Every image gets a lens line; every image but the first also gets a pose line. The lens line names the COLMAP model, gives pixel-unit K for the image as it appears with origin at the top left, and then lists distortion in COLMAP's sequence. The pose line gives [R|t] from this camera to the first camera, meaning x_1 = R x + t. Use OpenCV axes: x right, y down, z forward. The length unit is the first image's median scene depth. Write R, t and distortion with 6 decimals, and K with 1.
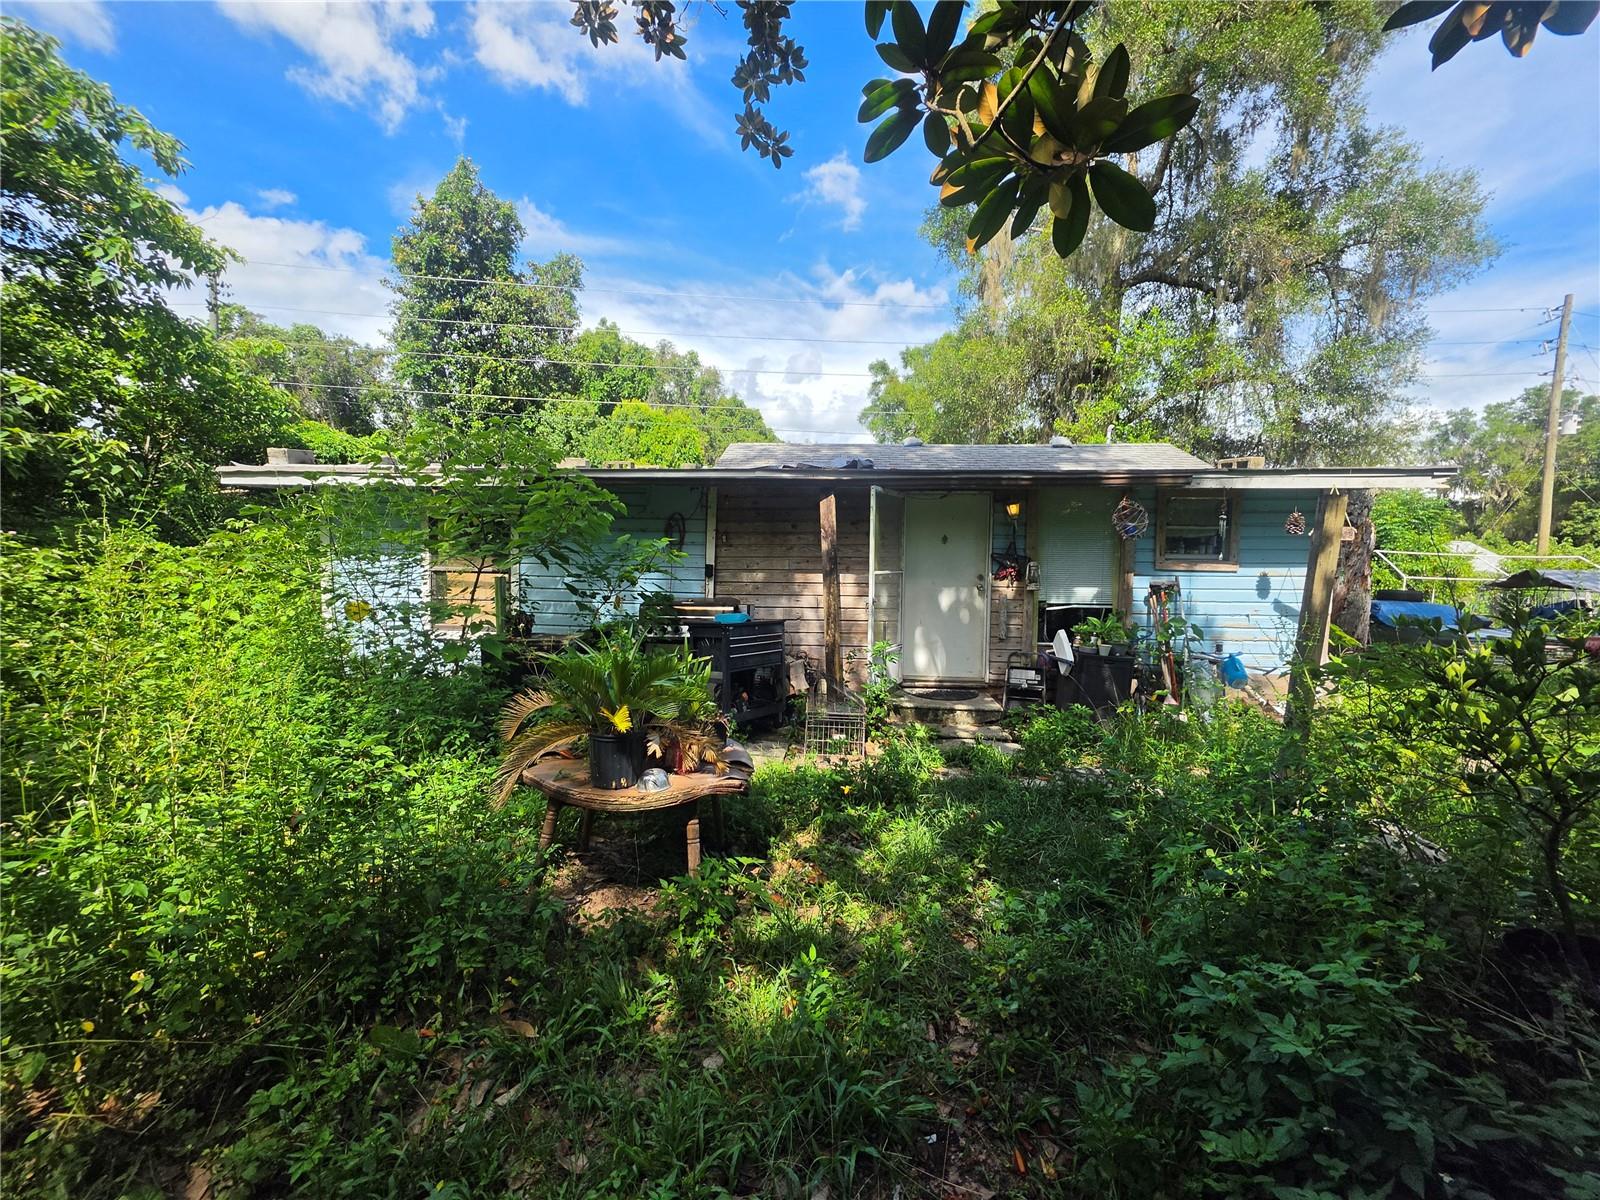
lens RADIAL K [[645.9, 0, 796.2], [0, 645.9, 590.6], [0, 0, 1]] dist [-0.004165, -0.000419]
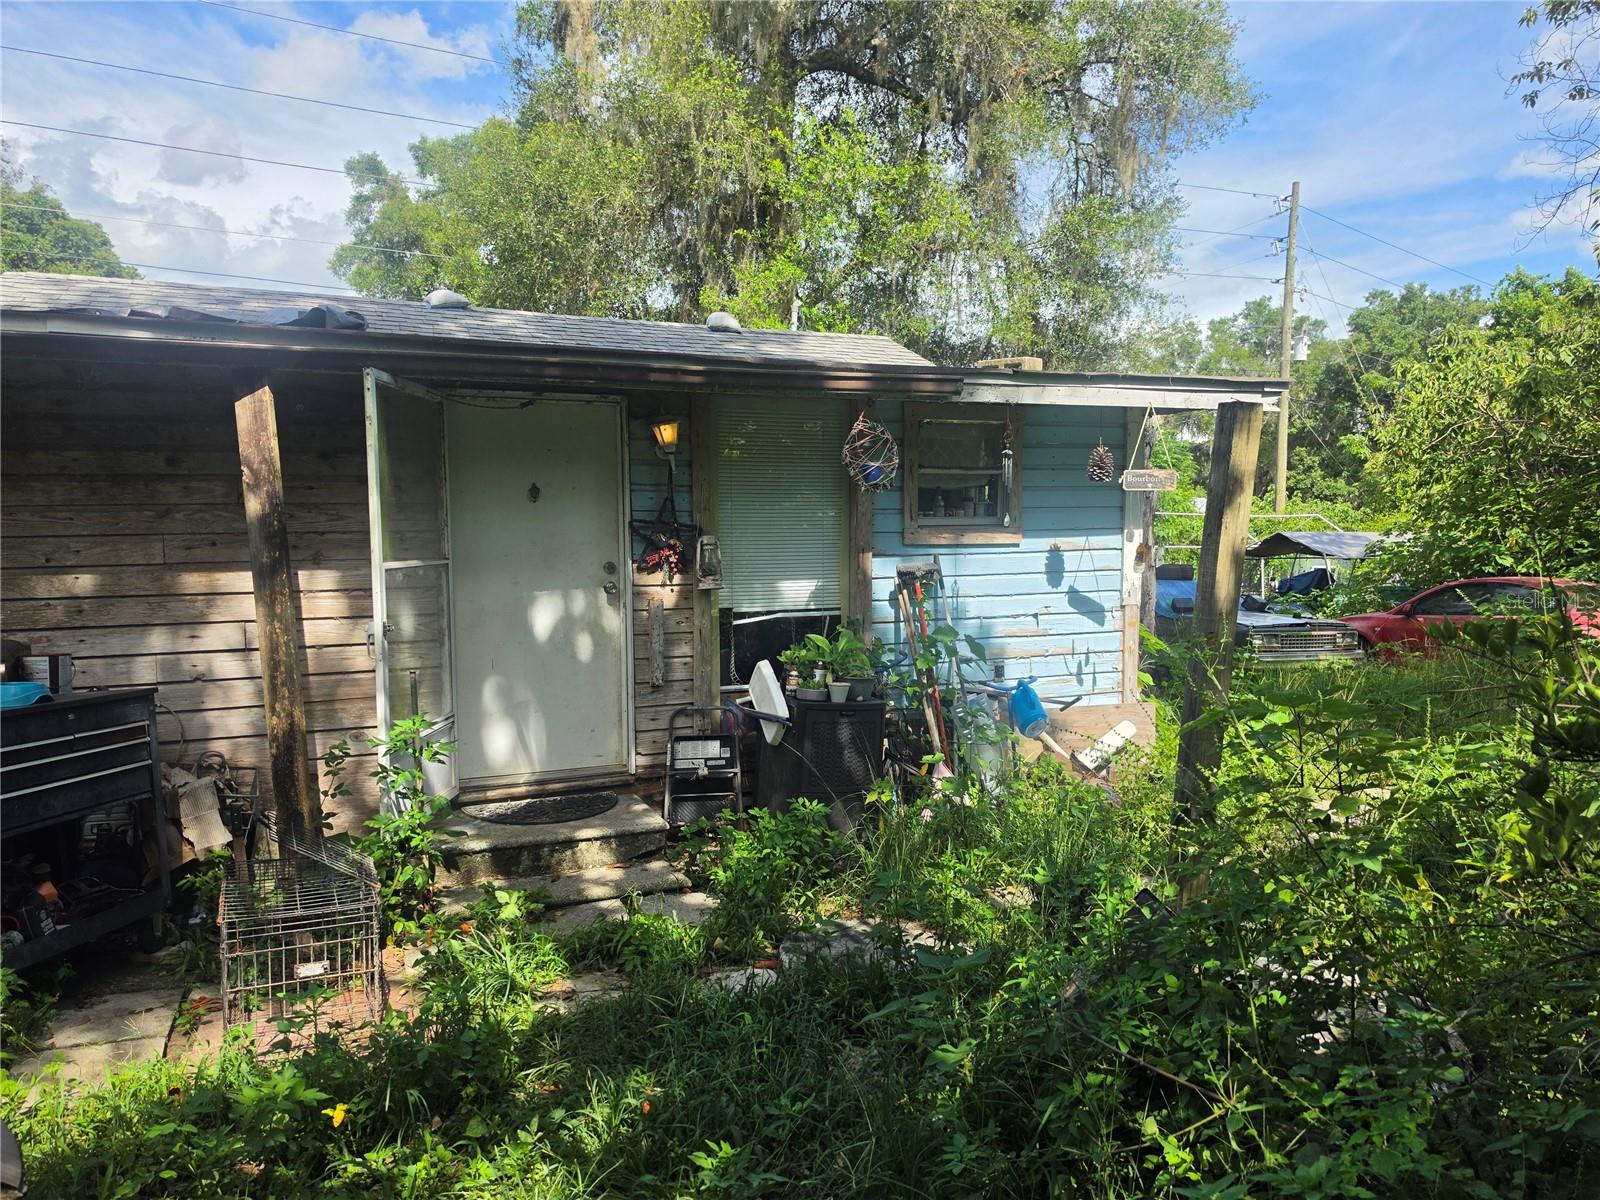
lens RADIAL K [[1120.5, 0, 821.8], [0, 1120.5, 621.4], [0, 0, 1]] dist [0.079949, -0.099017]
pose [[0.881355, -0.055858, 0.469140, 0.017340], [0.042237, 0.998326, 0.039516, -0.006610], [-0.470562, -0.015013, 0.882239, 0.149289]]
